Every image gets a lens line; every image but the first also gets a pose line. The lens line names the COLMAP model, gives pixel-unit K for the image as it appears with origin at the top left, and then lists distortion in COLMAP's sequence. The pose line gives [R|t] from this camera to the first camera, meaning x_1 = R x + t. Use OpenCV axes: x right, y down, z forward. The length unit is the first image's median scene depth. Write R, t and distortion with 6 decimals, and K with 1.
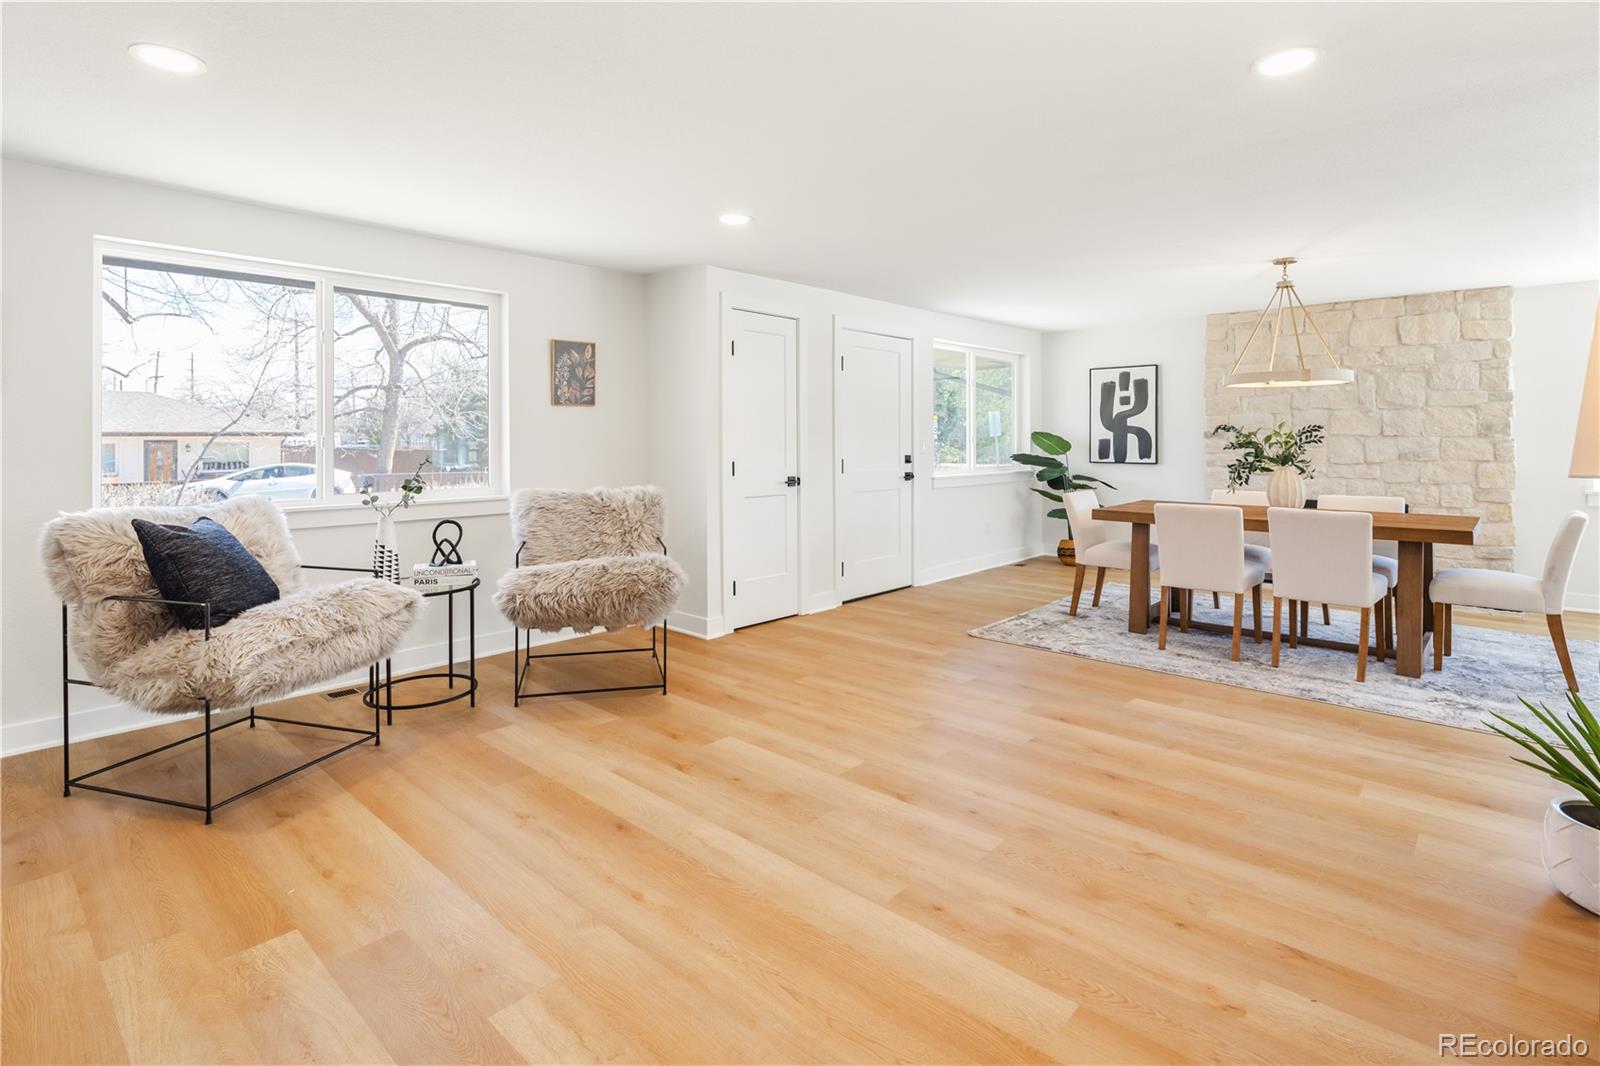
lens RADIAL K [[781.9, 0, 790.6], [0, 781.9, 411.1], [0, 0, 1]] dist [0.008680, -0.007931]
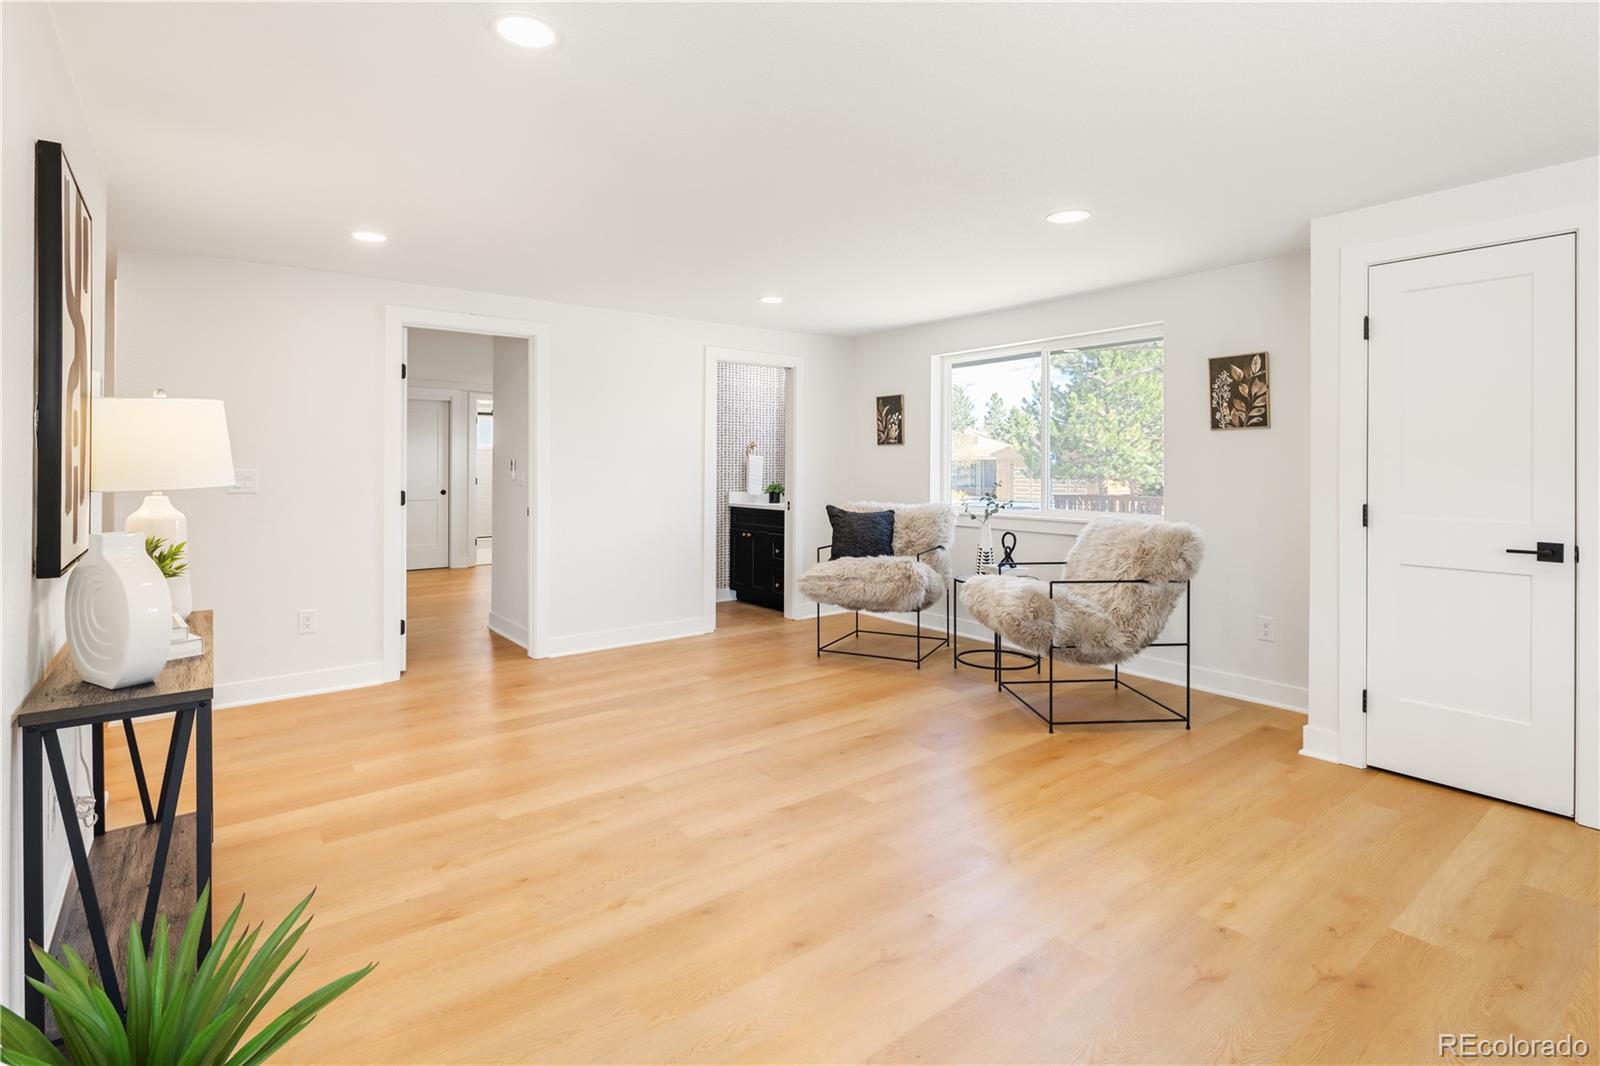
lens RADIAL K [[781.9, 0, 790.6], [0, 781.9, 411.1], [0, 0, 1]] dist [0.008680, -0.007931]
pose [[-0.165434, -0.065961, -0.984013, 0.797657], [0.033110, 0.996827, -0.072387, 0.023524], [0.985665, -0.044555, -0.162725, 0.787412]]
